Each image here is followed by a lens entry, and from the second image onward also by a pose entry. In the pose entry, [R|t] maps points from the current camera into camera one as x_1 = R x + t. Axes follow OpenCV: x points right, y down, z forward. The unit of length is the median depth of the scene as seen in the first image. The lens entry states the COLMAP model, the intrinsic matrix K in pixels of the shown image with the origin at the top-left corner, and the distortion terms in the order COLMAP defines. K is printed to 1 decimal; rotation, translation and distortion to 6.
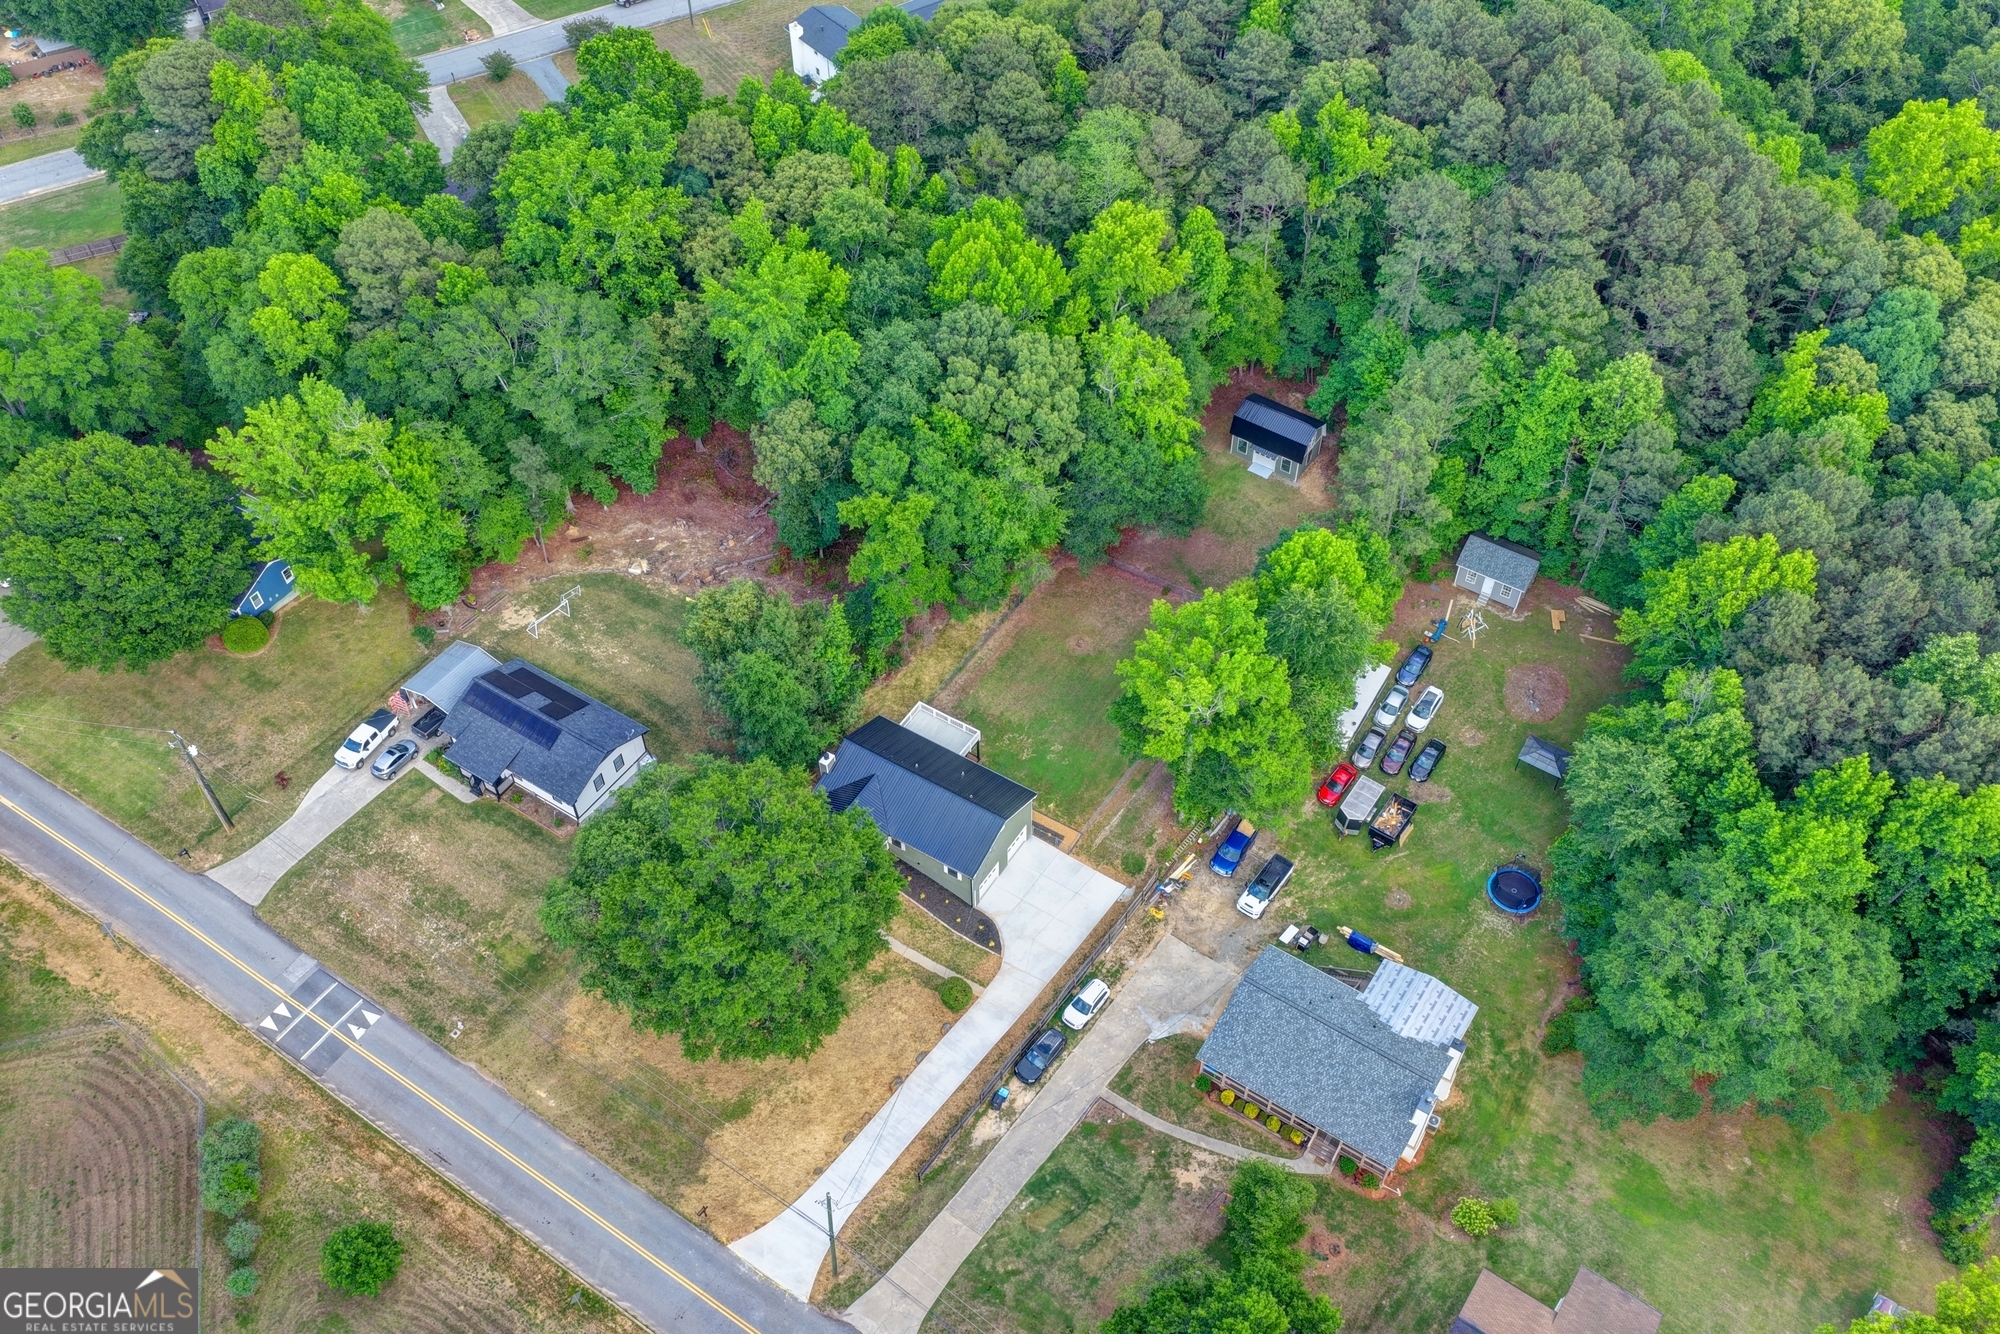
lens RADIAL K [[1663.2, 0, 1008.4], [0, 1663.2, 678.3], [0, 0, 1]] dist [-0.003537, 0.006133]
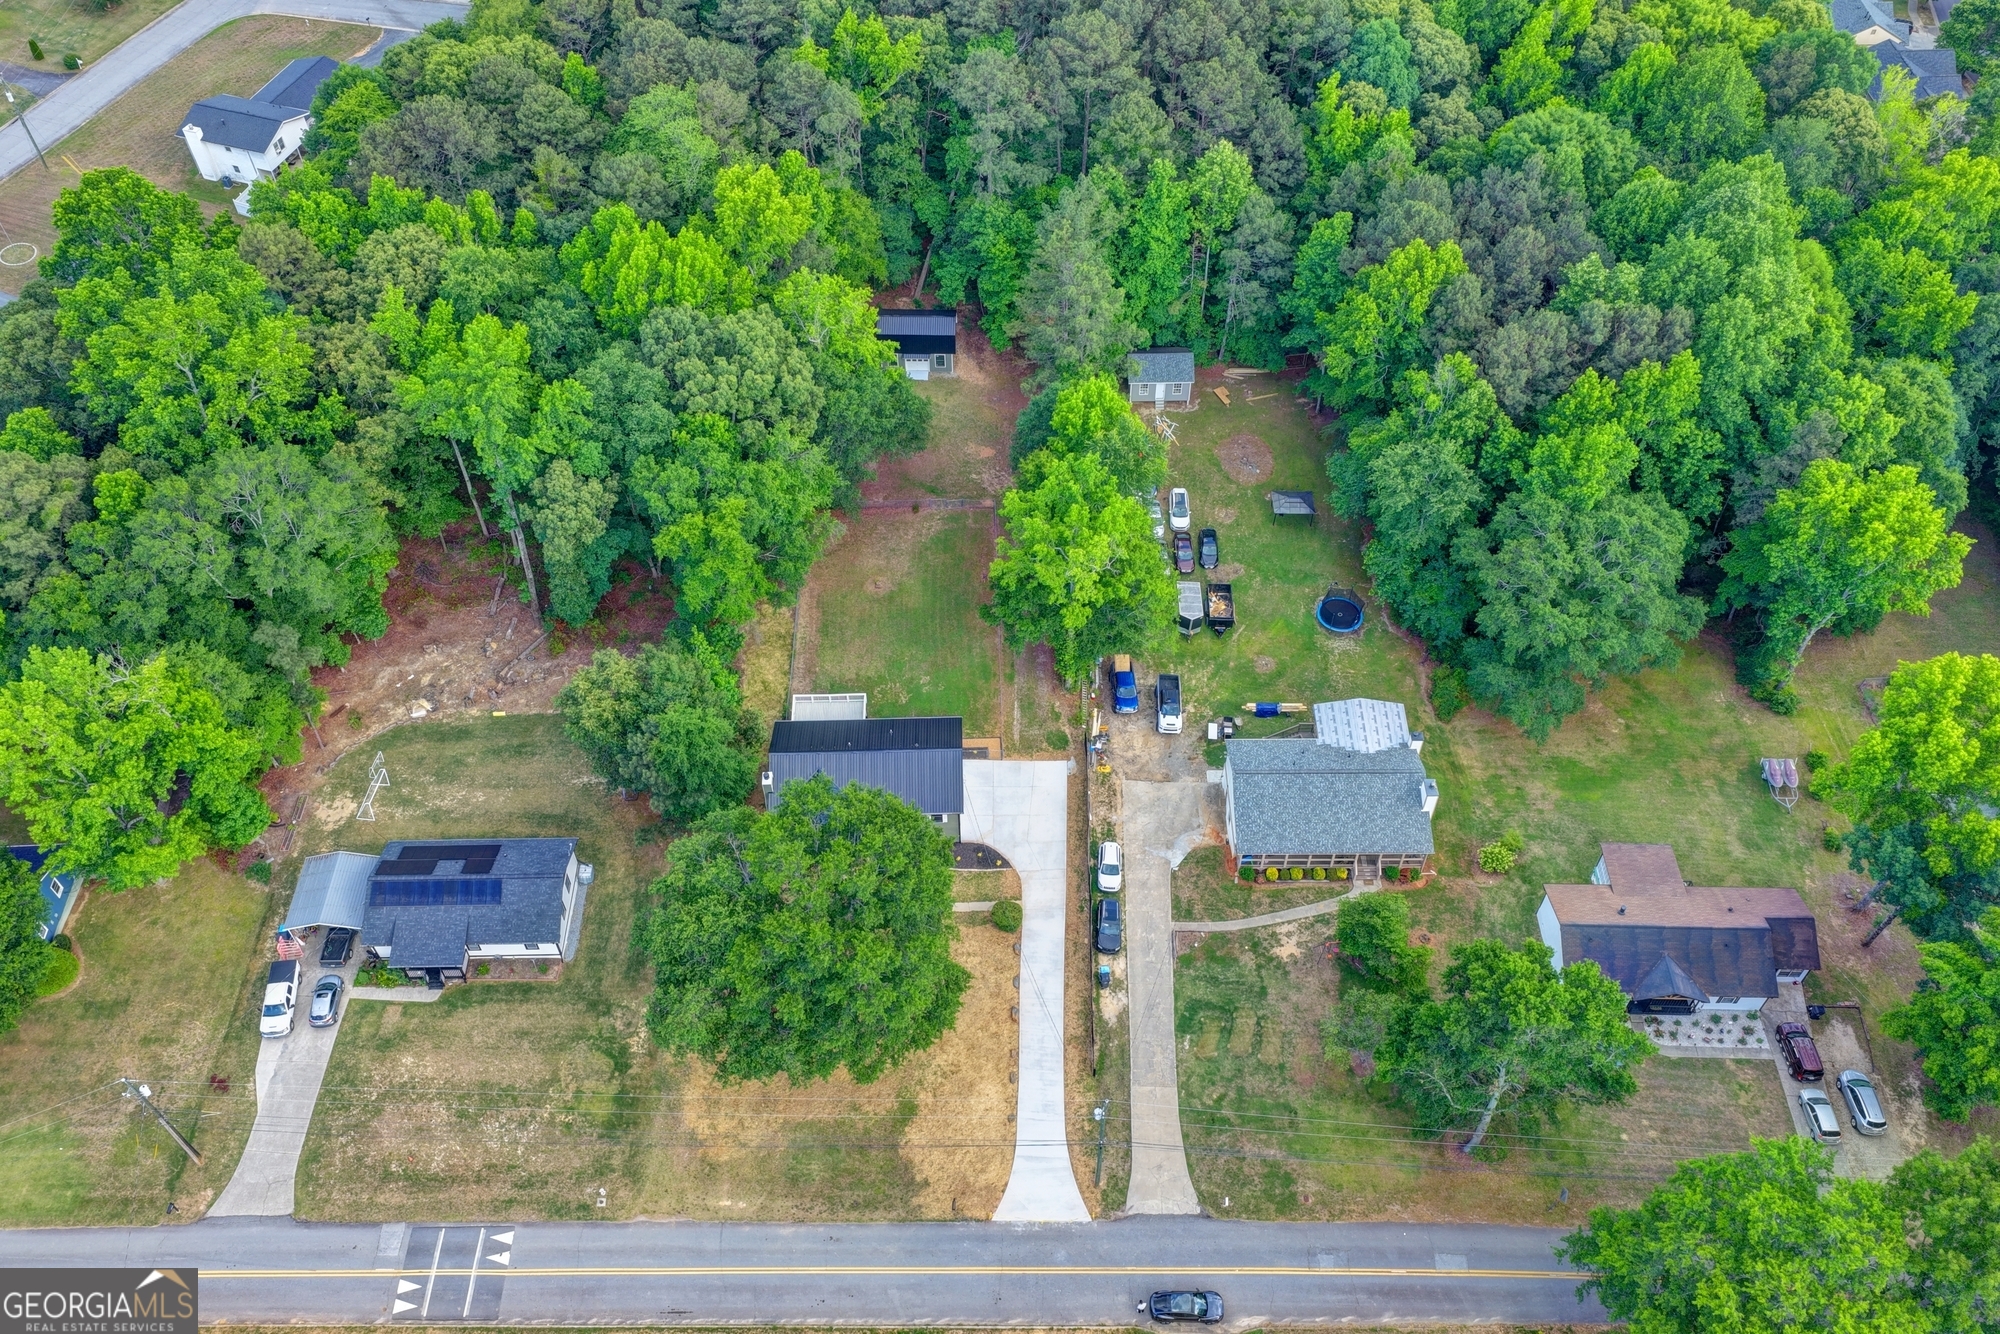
lens RADIAL K [[1663.2, 0, 1008.4], [0, 1663.2, 678.3], [0, 0, 1]] dist [-0.003537, 0.006133]
pose [[0.831312, -0.427717, 0.354935, -0.310699], [0.419752, 0.901718, 0.103501, -0.046476], [-0.364320, 0.062943, 0.929144, 0.028161]]
